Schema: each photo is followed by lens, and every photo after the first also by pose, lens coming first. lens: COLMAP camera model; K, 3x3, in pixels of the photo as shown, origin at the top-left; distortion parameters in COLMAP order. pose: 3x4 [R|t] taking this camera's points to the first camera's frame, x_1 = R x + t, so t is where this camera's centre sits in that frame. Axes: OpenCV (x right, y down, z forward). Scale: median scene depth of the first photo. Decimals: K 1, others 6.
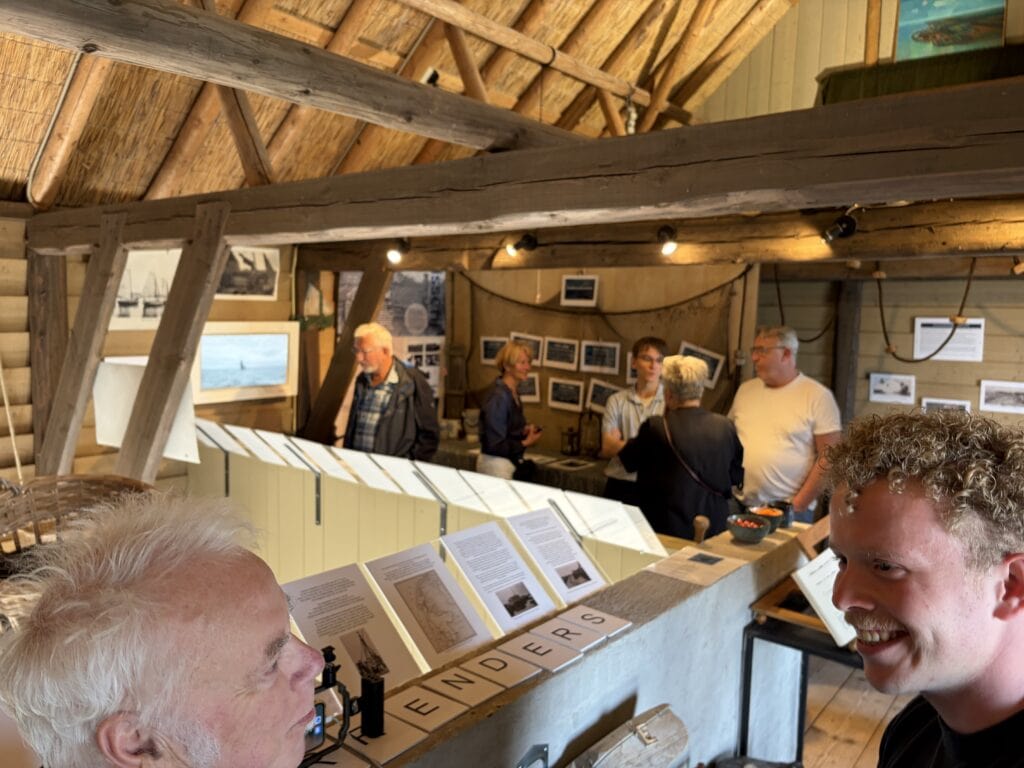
lens RADIAL K [[792.5, 0, 512.0], [0, 792.5, 384.0], [0, 0, 1]] dist [0.051092, -0.039219]
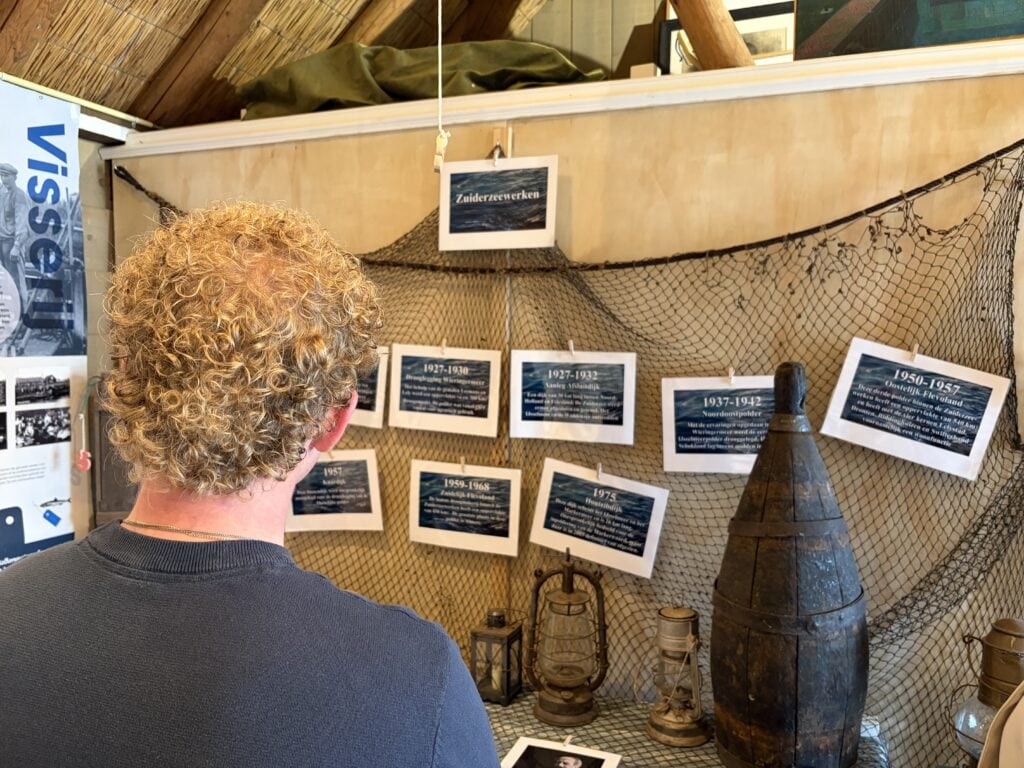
lens RADIAL K [[792.5, 0, 512.0], [0, 792.5, 384.0], [0, 0, 1]] dist [0.051092, -0.039219]
pose [[0.948910, -0.043157, 0.312582, -0.019218], [0.055603, 0.997971, -0.031009, -0.029118], [-0.310610, 0.046805, 0.949384, 0.669468]]
